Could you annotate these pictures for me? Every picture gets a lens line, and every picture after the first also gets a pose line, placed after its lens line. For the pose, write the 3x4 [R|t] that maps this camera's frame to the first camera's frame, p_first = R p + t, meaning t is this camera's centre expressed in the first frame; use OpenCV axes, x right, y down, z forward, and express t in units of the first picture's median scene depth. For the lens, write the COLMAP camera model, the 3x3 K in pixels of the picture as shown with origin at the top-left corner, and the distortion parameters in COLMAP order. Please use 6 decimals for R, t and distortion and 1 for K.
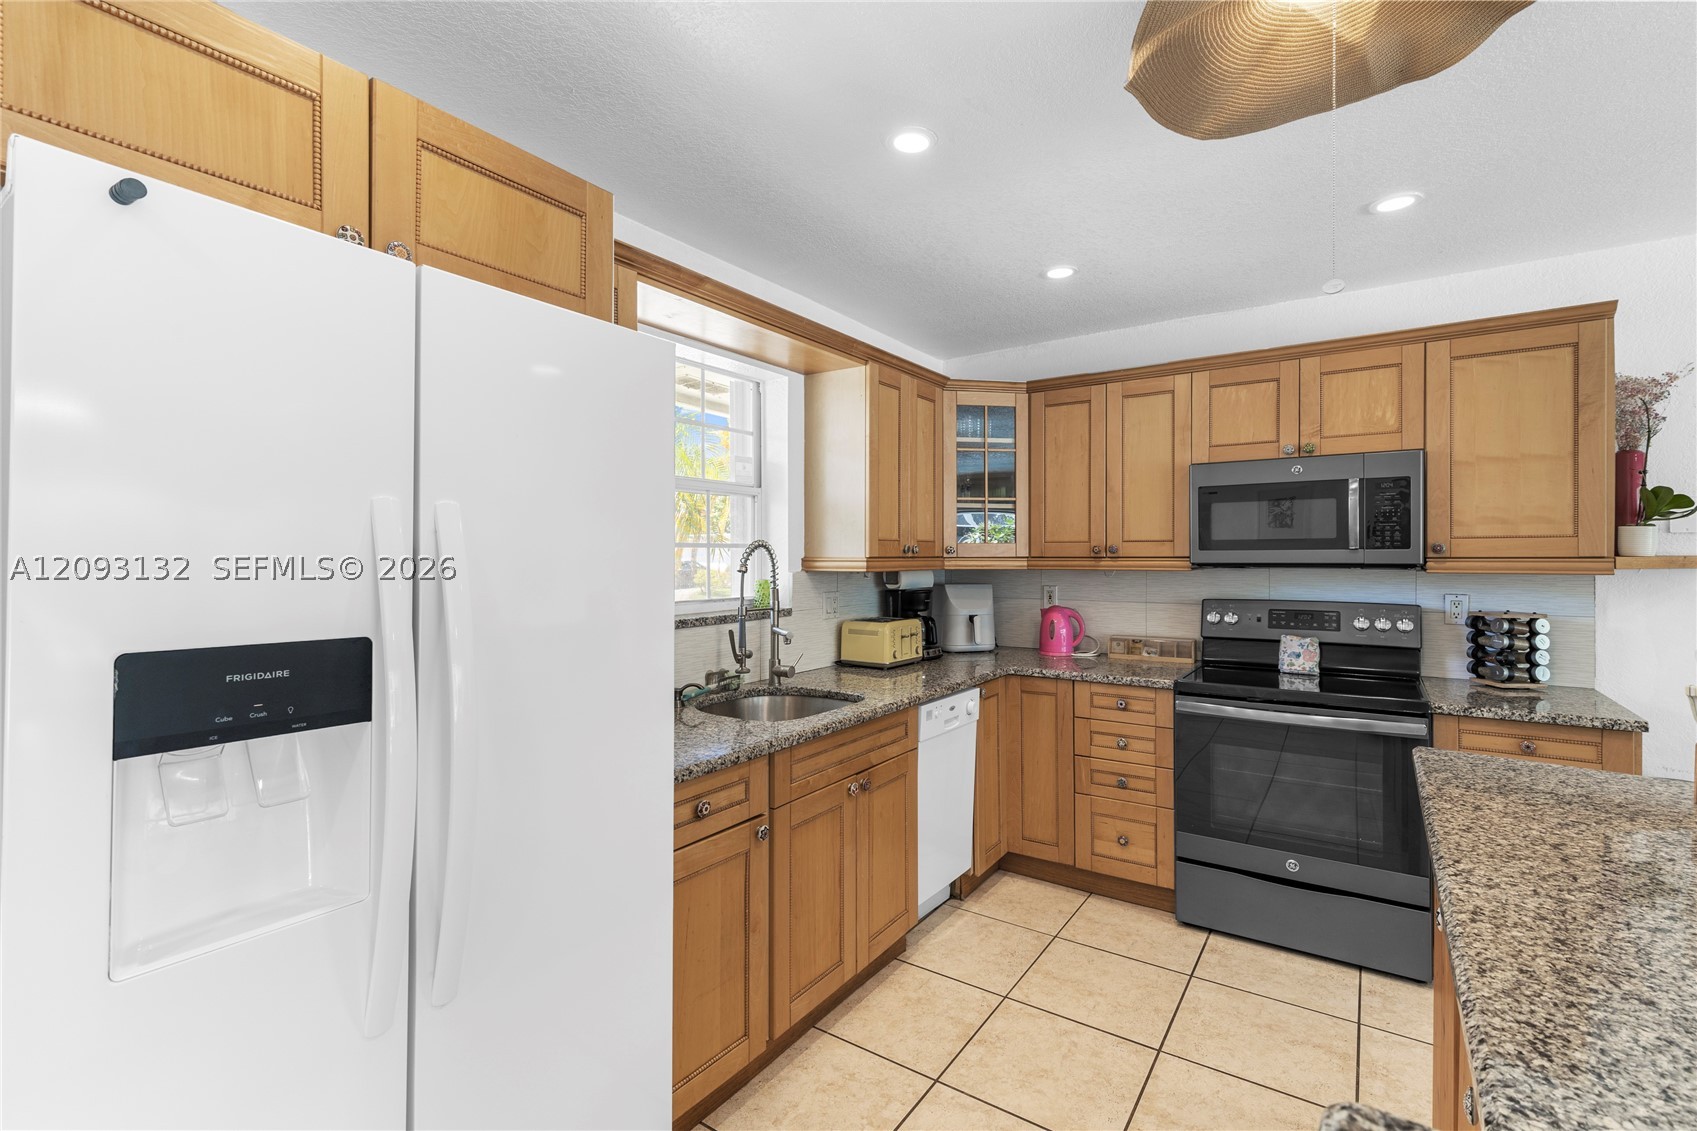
lens RADIAL K [[756.1, 0, 848.2], [0, 756.1, 558.1], [0, 0, 1]] dist [0.001506, -0.000383]
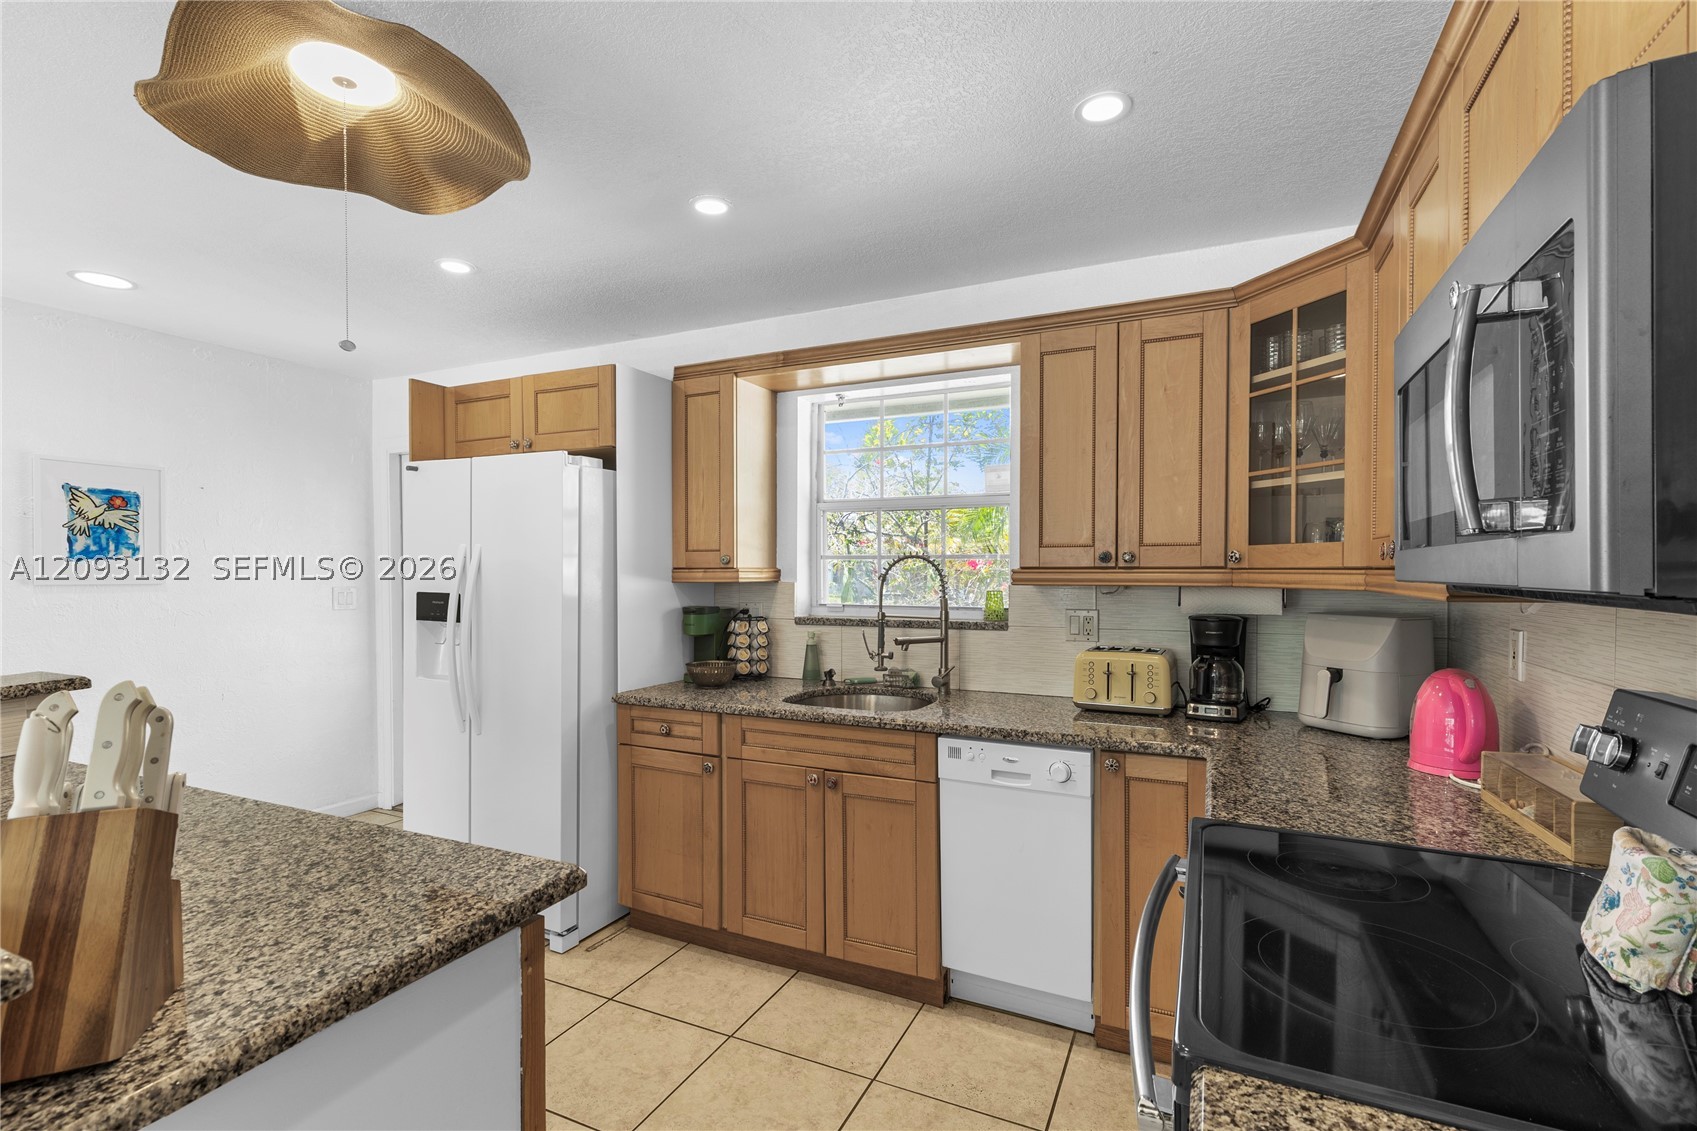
lens RADIAL K [[769.2, 0, 851.8], [0, 769.2, 587.2], [0, 0, 1]] dist [0.003063, 0.000179]
pose [[0.164882, 0.025002, -0.985996, 0.915396], [-0.002793, 0.999686, 0.024883, -0.000129], [0.986309, -0.001349, 0.164900, 0.724728]]
